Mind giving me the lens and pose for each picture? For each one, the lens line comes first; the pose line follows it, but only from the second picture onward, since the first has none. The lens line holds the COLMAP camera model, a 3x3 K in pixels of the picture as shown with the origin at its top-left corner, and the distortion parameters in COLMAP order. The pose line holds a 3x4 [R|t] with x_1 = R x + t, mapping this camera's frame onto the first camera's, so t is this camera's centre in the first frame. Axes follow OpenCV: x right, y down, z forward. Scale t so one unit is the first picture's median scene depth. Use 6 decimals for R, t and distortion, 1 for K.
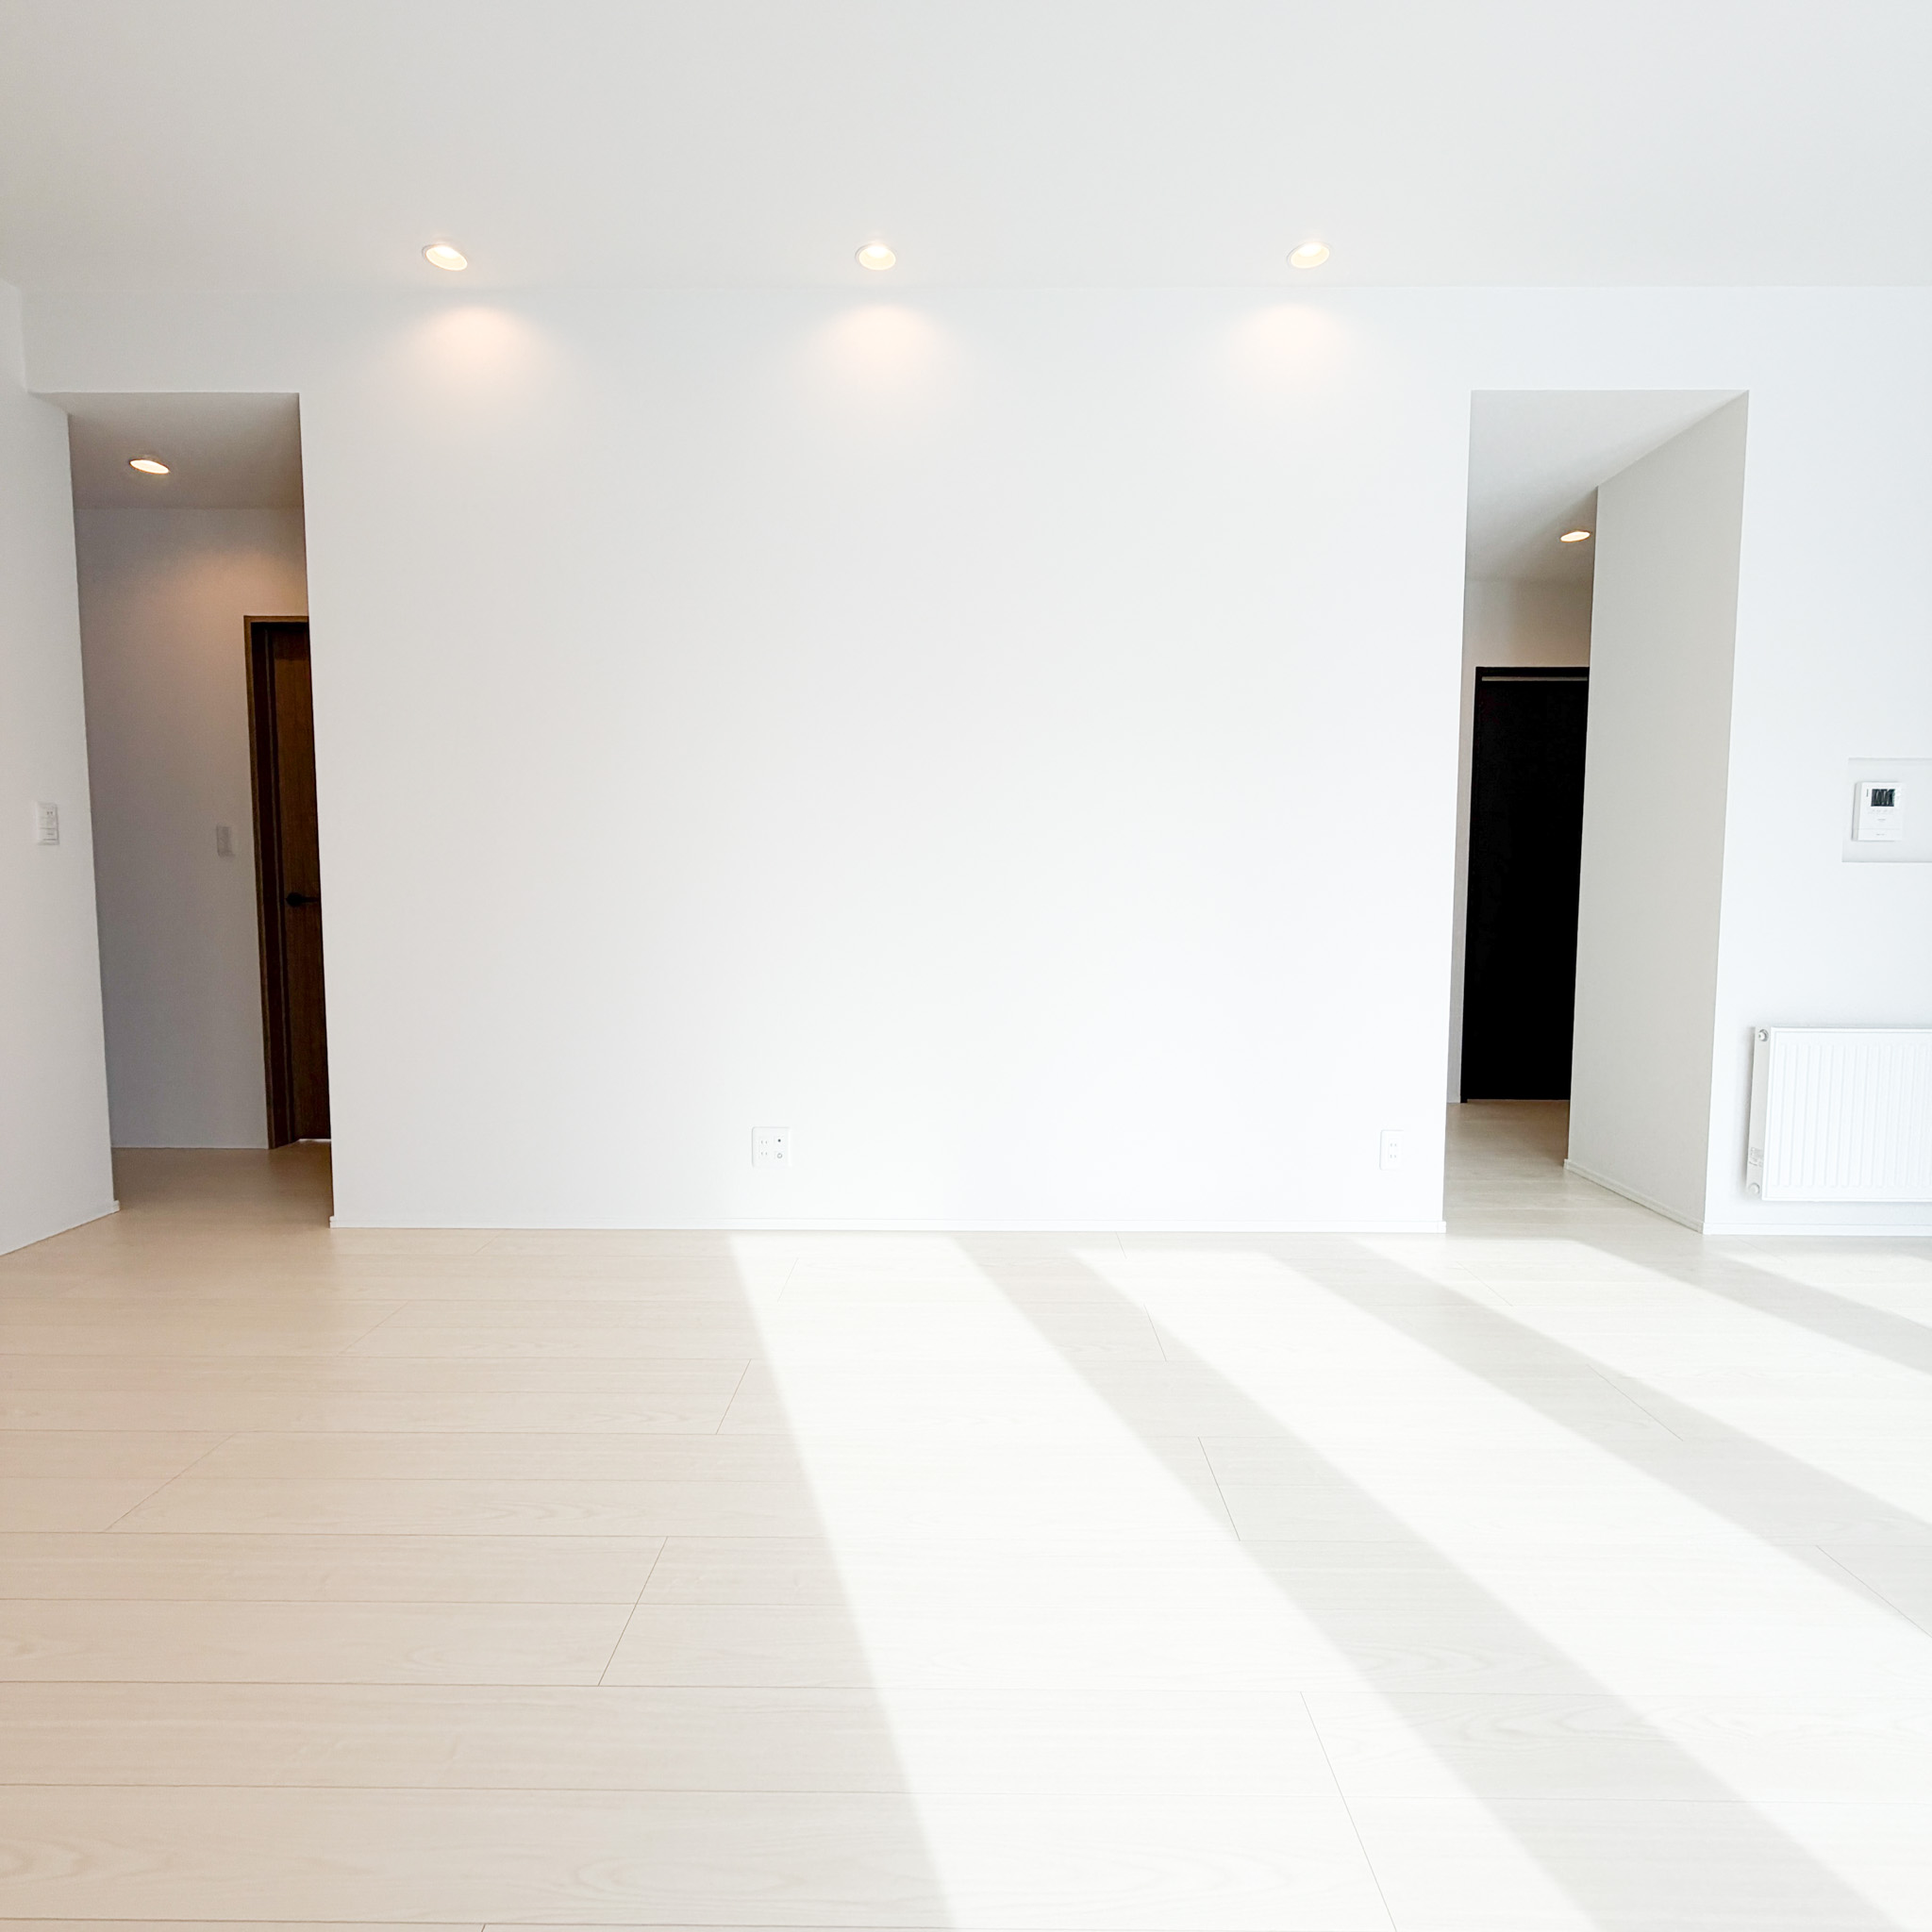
lens RADIAL K [[1016.8, 0, 966.0], [0, 1016.8, 966.0], [0, 0, 1]] dist [0.002264, -0.001033]
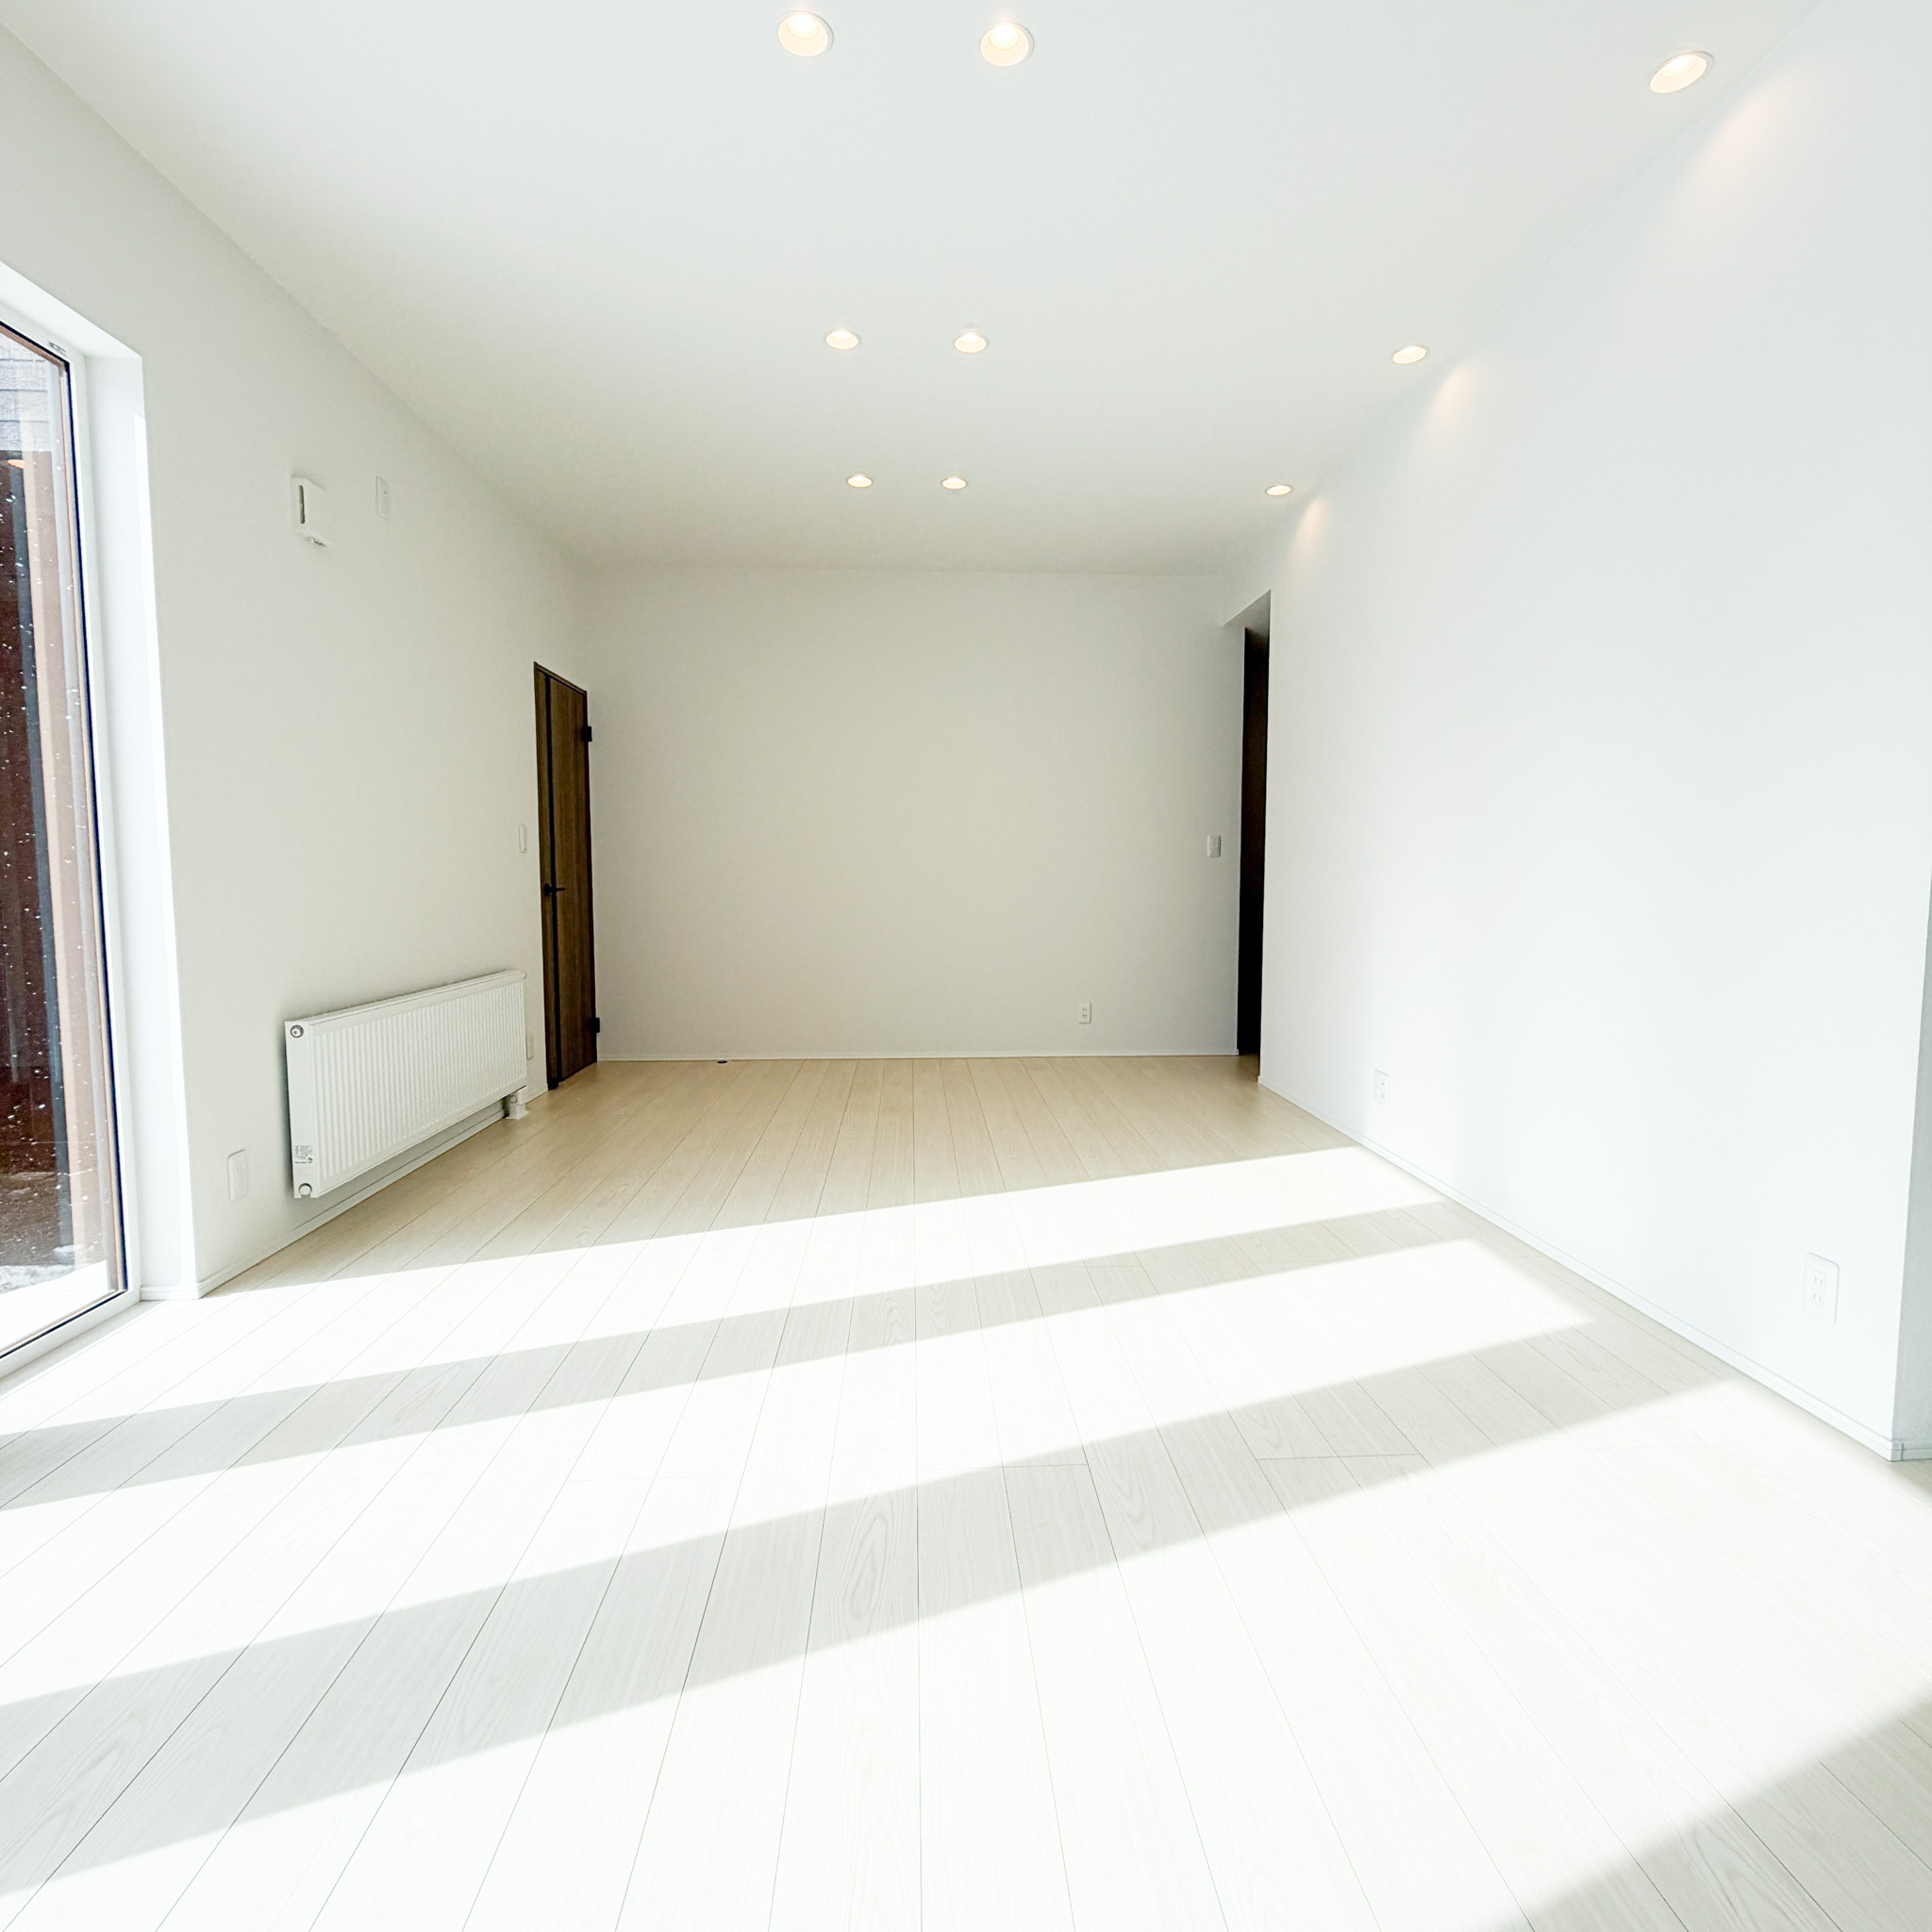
lens RADIAL K [[1016.8, 0, 966.0], [0, 1016.8, 966.0], [0, 0, 1]] dist [0.002264, -0.001033]
pose [[0.071072, 0.089902, -0.993412, 1.042030], [-0.075412, 0.993564, 0.084520, -0.040895], [0.994616, 0.068908, 0.077394, 0.400486]]
